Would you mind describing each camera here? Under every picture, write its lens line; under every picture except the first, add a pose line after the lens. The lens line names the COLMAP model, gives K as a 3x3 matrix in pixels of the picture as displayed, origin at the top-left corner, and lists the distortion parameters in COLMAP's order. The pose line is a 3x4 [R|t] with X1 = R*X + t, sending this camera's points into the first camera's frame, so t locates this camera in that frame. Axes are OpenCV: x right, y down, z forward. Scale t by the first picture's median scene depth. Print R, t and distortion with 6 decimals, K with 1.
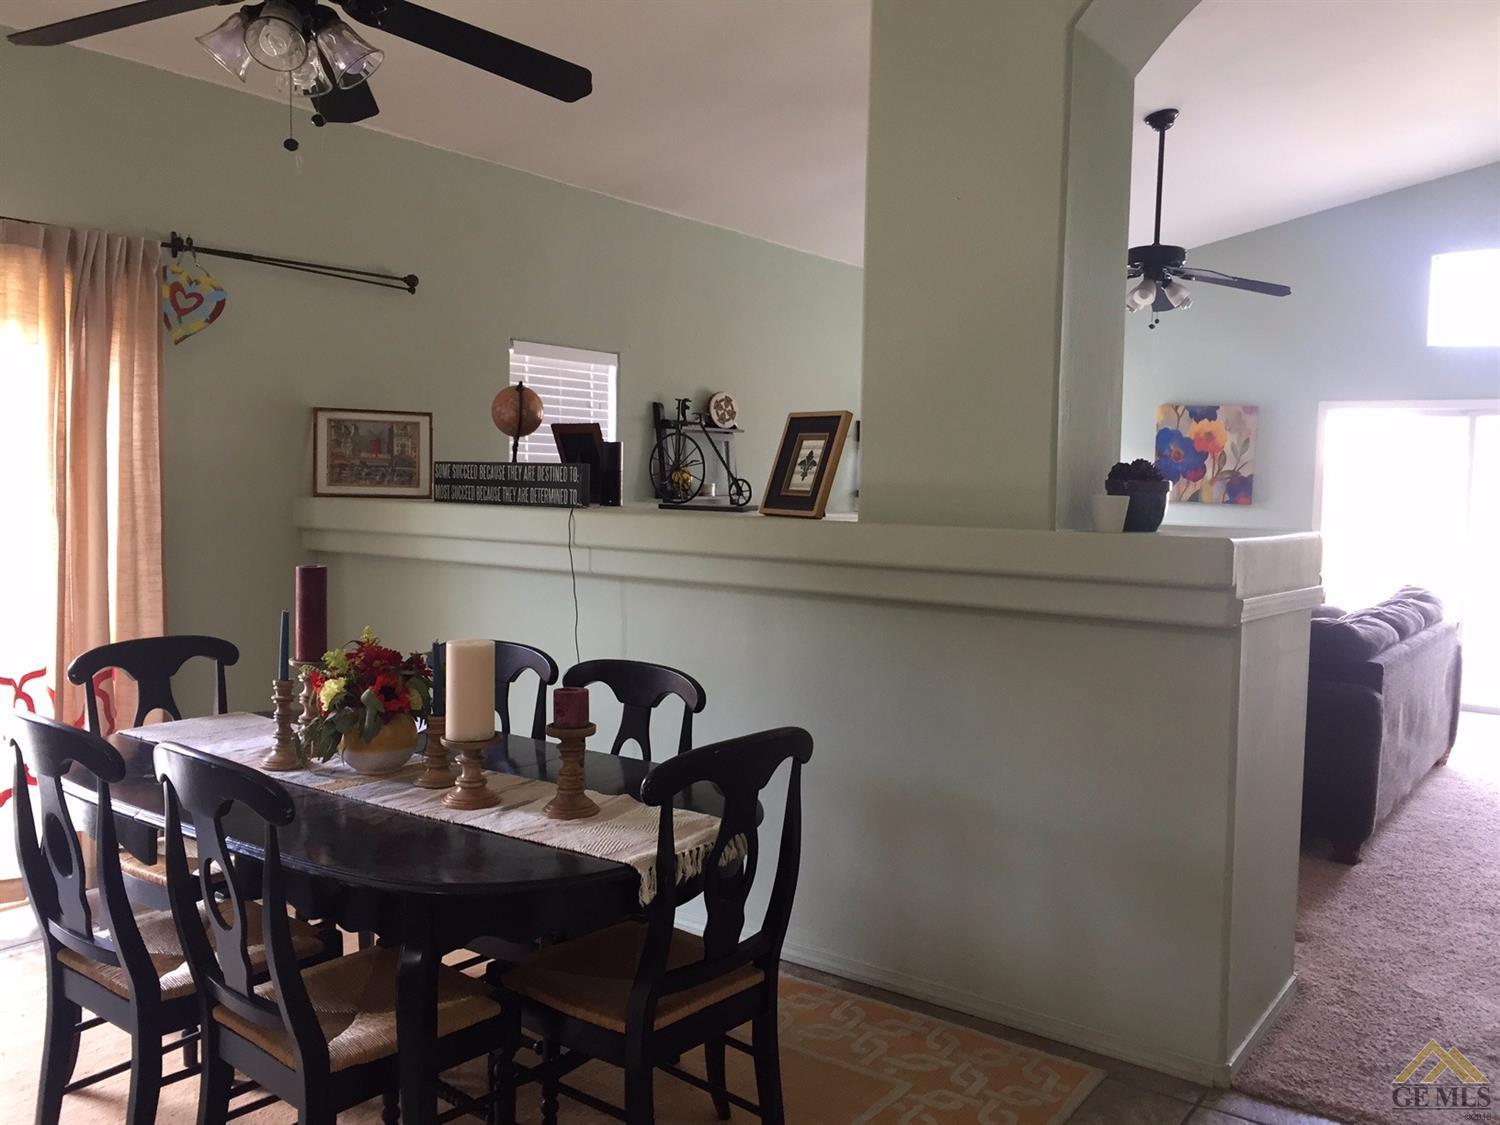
lens RADIAL K [[1268.0, 0, 750.0], [0, 1268.0, 562.5], [0, 0, 1]] dist [0.013709, 0.006652]
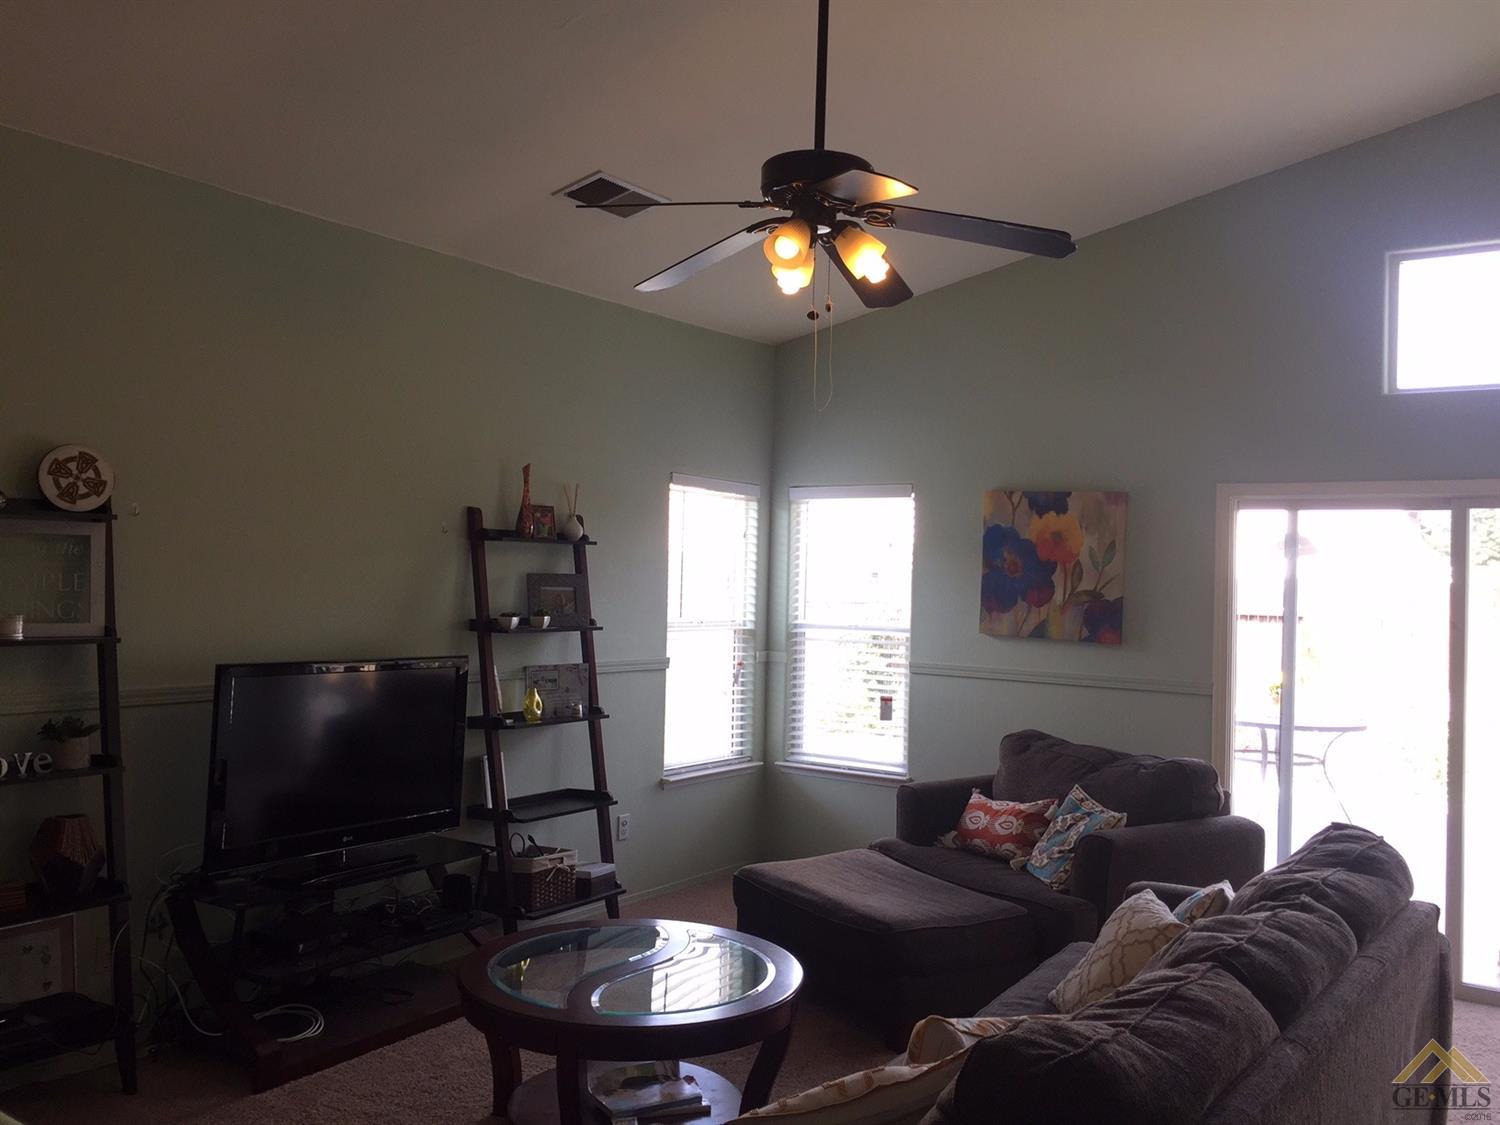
lens RADIAL K [[1268.0, 0, 750.0], [0, 1268.0, 562.5], [0, 0, 1]] dist [0.013709, 0.006652]
pose [[0.999949, 0.009328, -0.003745, 0.207206], [-0.009599, 0.996715, -0.080413, -0.033032], [0.002983, 0.080445, 0.996755, 0.353739]]
